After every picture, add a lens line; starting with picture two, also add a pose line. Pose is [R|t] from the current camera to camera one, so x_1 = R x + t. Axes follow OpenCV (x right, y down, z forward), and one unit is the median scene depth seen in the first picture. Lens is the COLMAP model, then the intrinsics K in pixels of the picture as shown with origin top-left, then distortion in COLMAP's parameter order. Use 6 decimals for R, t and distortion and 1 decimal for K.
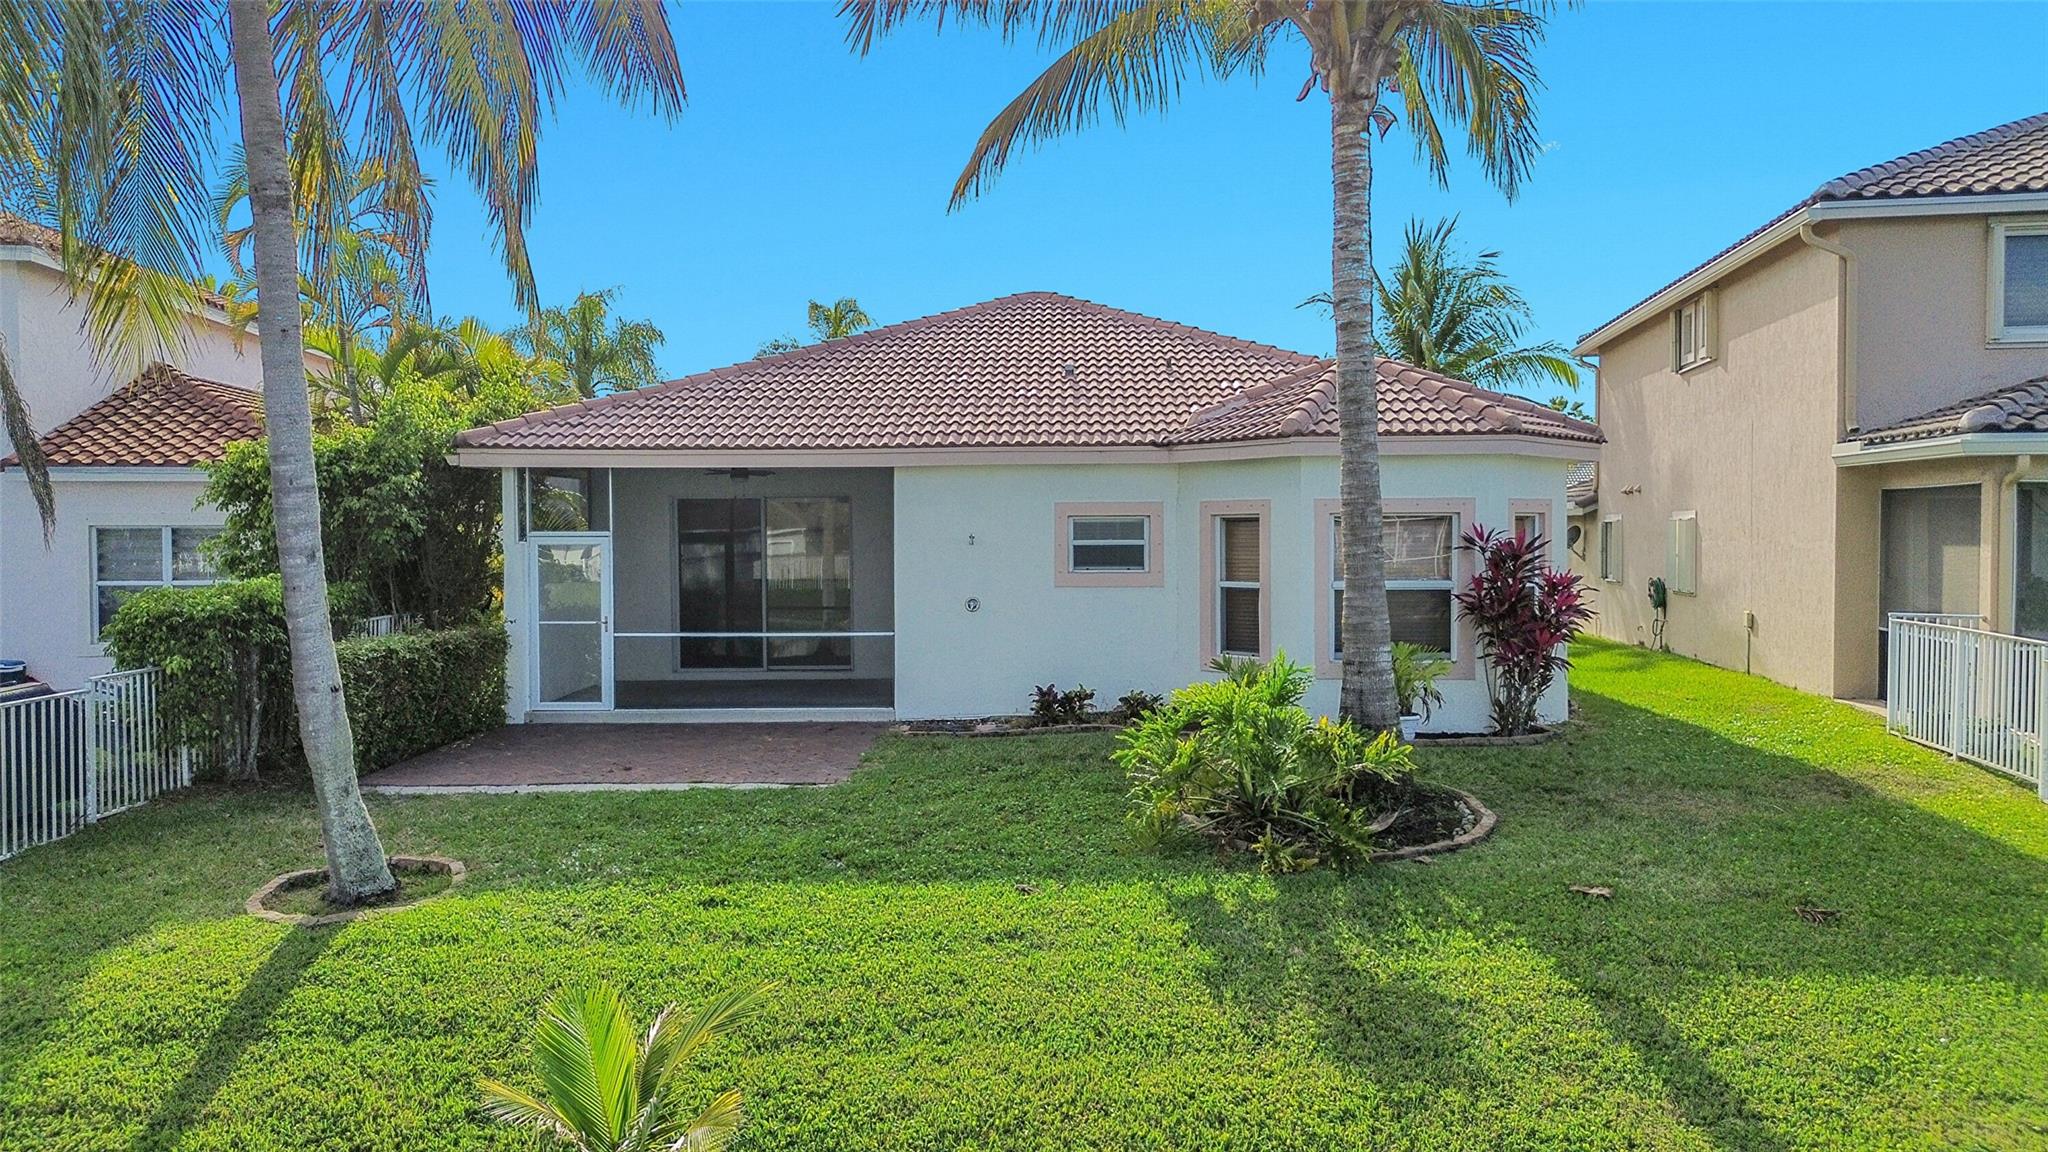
lens RADIAL K [[1440.1, 0, 1013.8], [0, 1440.1, 573.4], [0, 0, 1]] dist [0.019134, -0.001482]
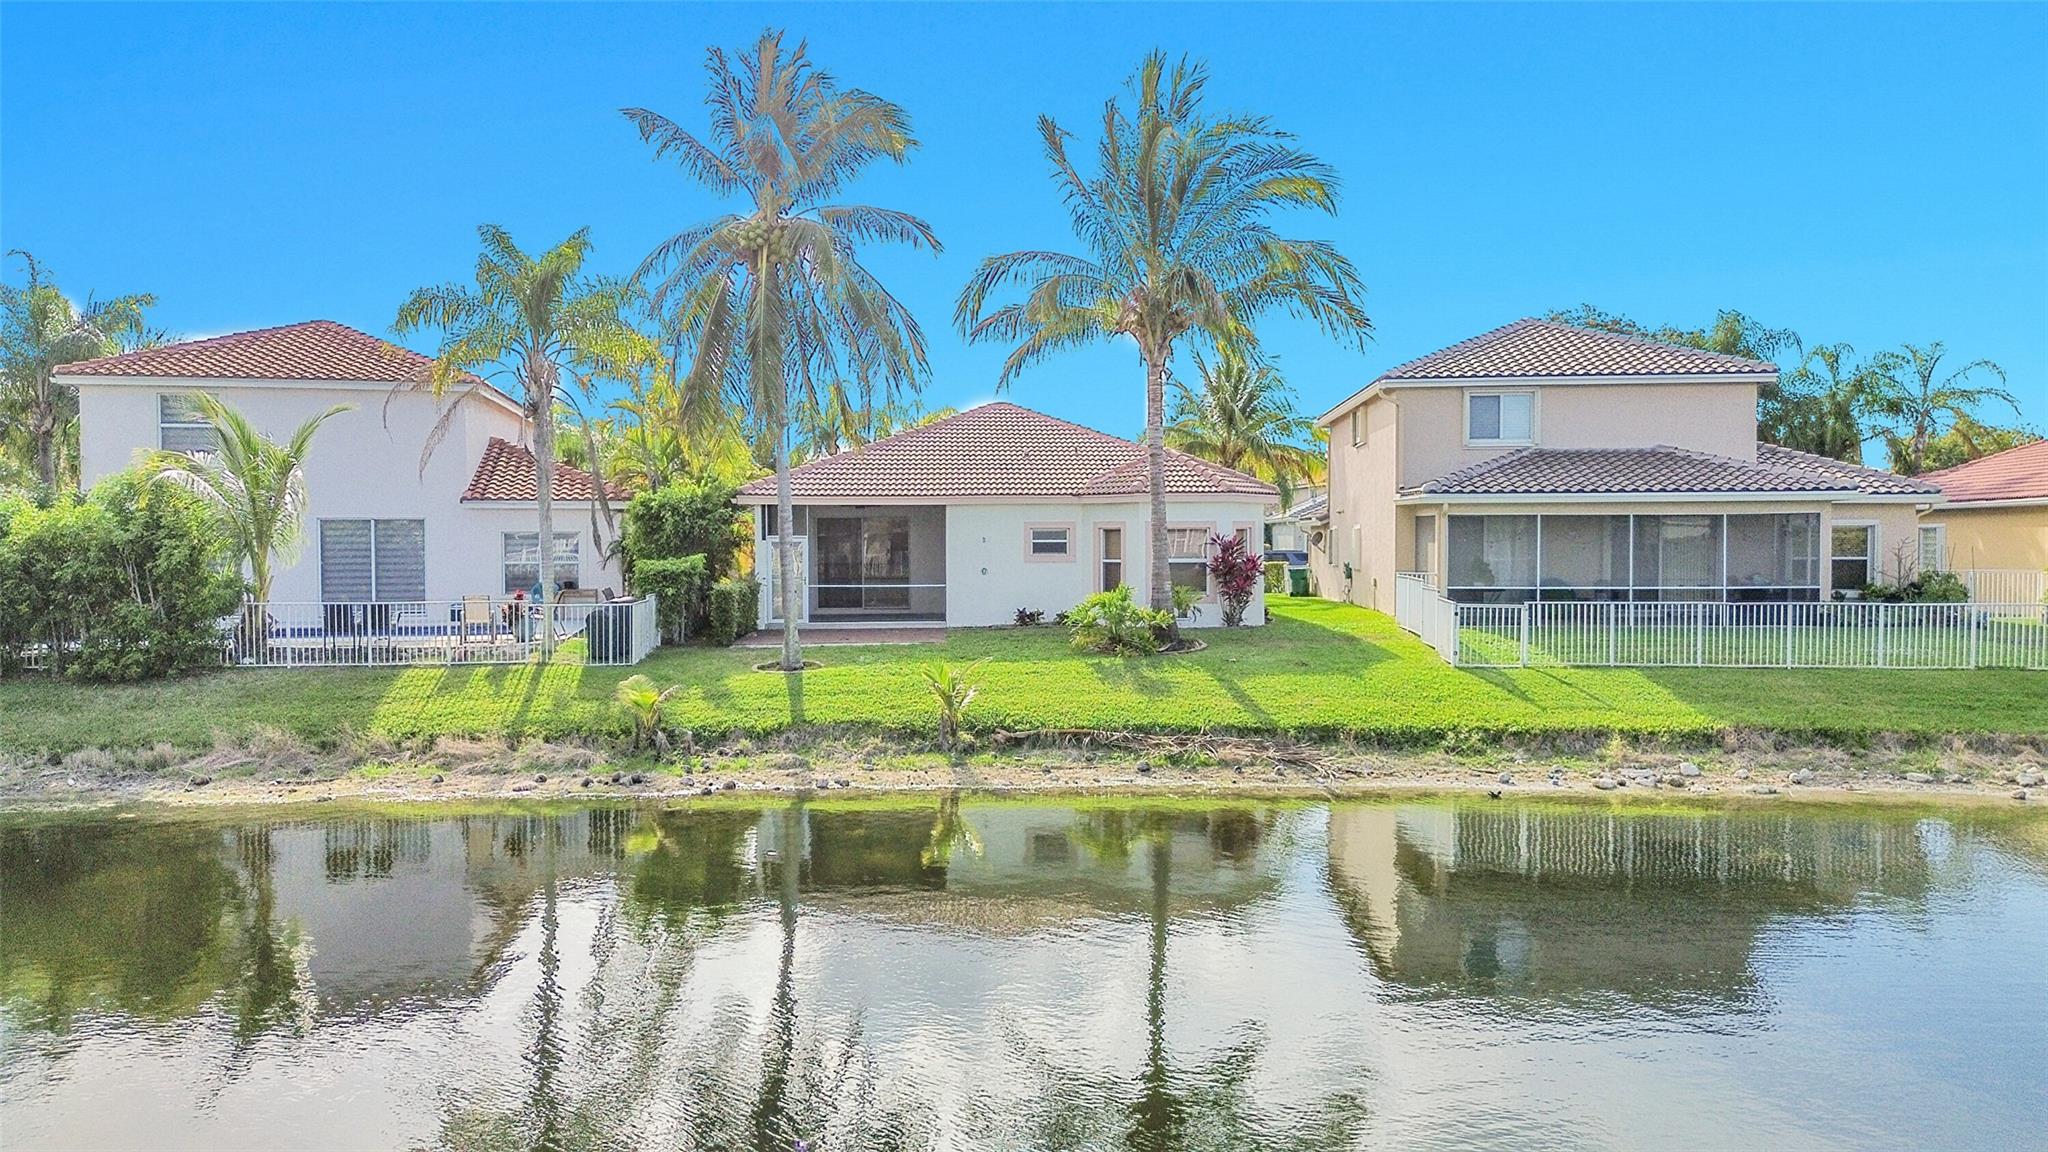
lens RADIAL K [[1453.6, 0, 1020.0], [0, 1453.6, 581.0], [0, 0, 1]] dist [0.037526, -0.007424]
pose [[0.996147, -0.002622, 0.087655, -0.165807], [0.002375, 0.999993, 0.002917, 0.030703], [-0.087662, -0.002698, 0.996147, -1.121692]]
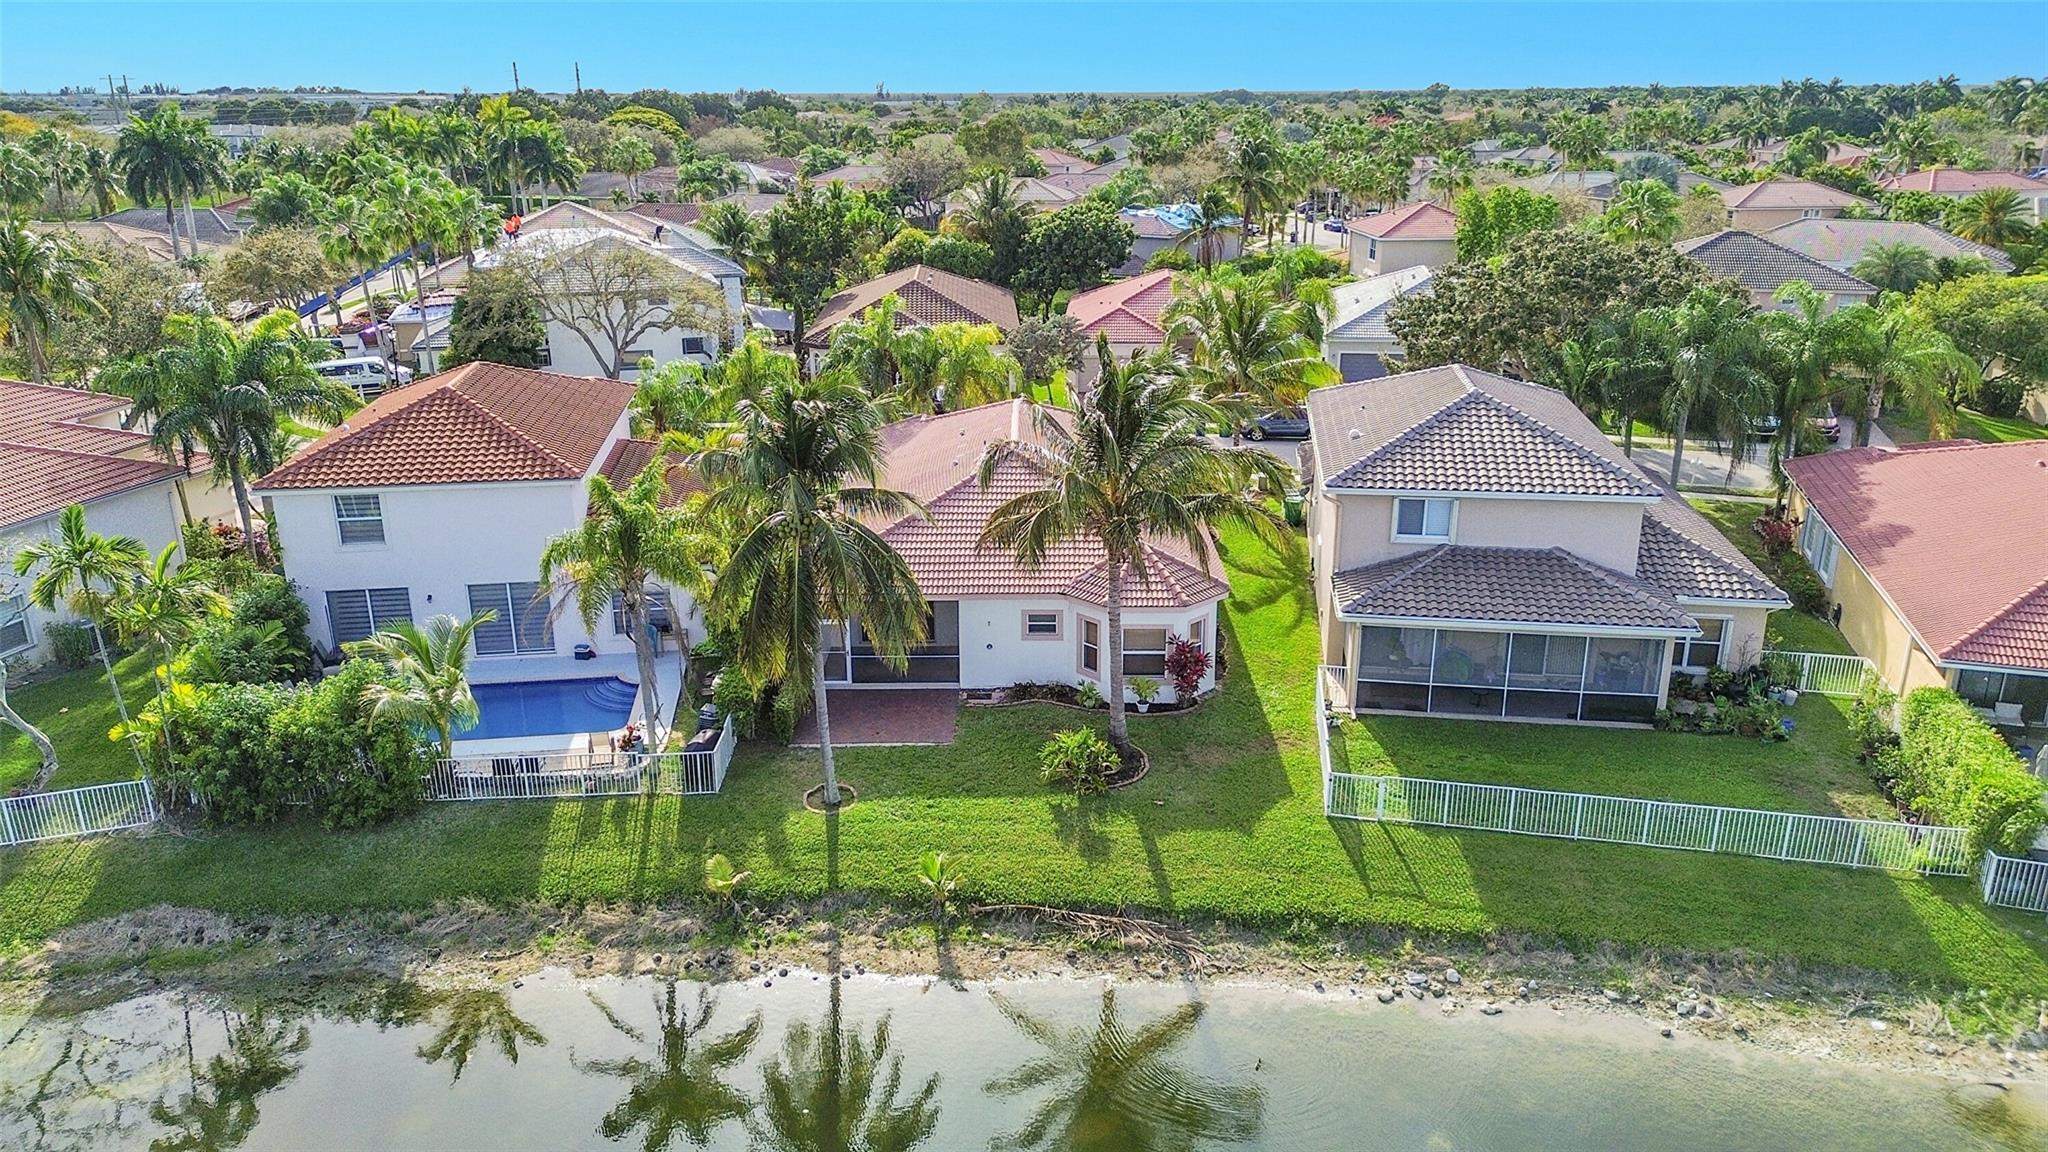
lens RADIAL K [[1453.6, 0, 1025.4], [0, 1453.6, 582.9], [0, 0, 1]] dist [0.037526, -0.007424]
pose [[0.999641, -0.005750, 0.026174, -0.033789], [-0.002339, 0.954264, 0.298956, -0.895916], [-0.026696, -0.298910, 0.953908, -1.507634]]
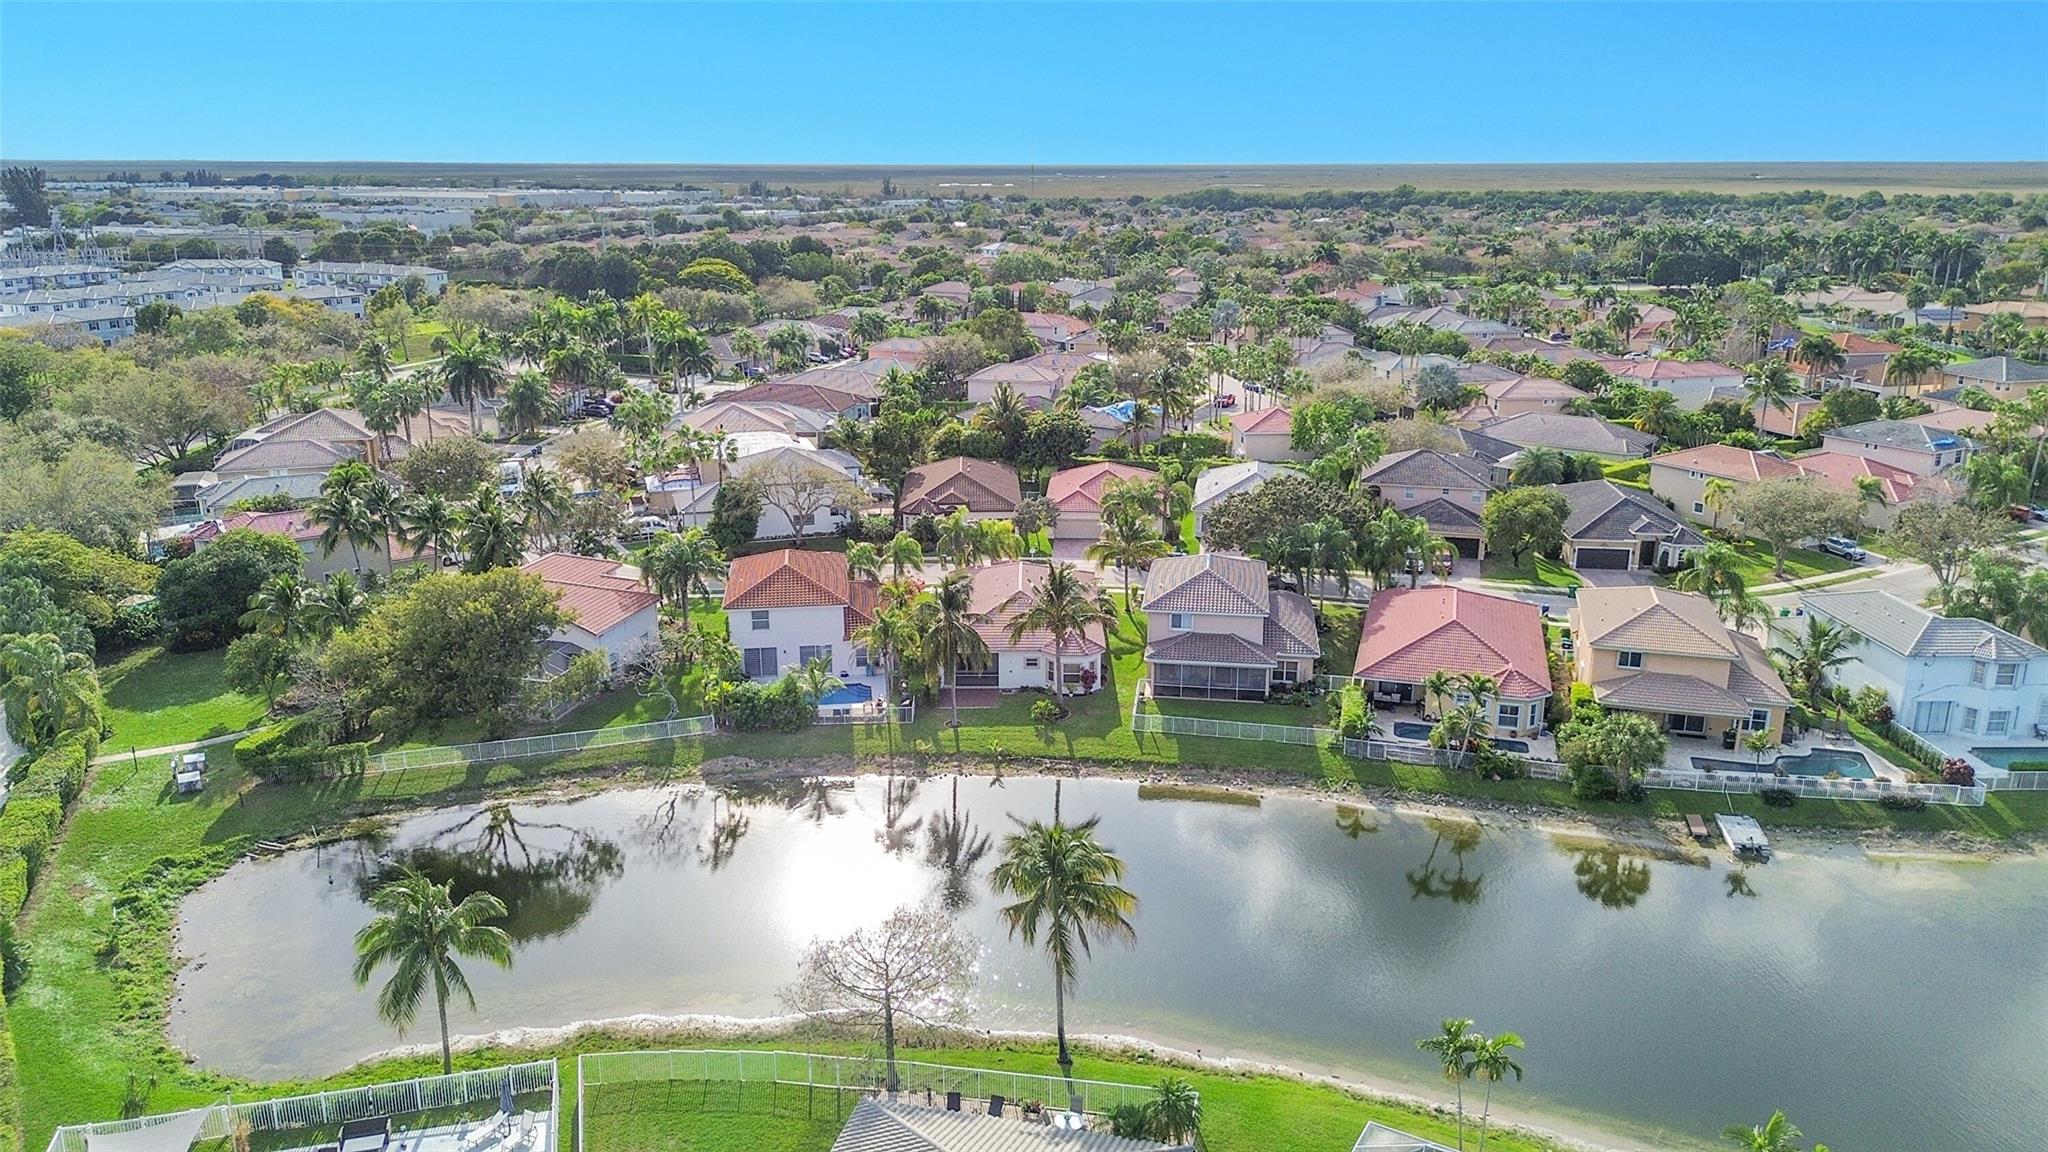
lens RADIAL K [[1453.6, 0, 1026.1], [0, 1453.6, 565.8], [0, 0, 1]] dist [0.037526, -0.007424]
pose [[0.999577, -0.001222, 0.029051, -0.155222], [-0.005942, 0.969445, 0.245237, -2.127128], [-0.028463, -0.245305, 0.969028, -5.445933]]
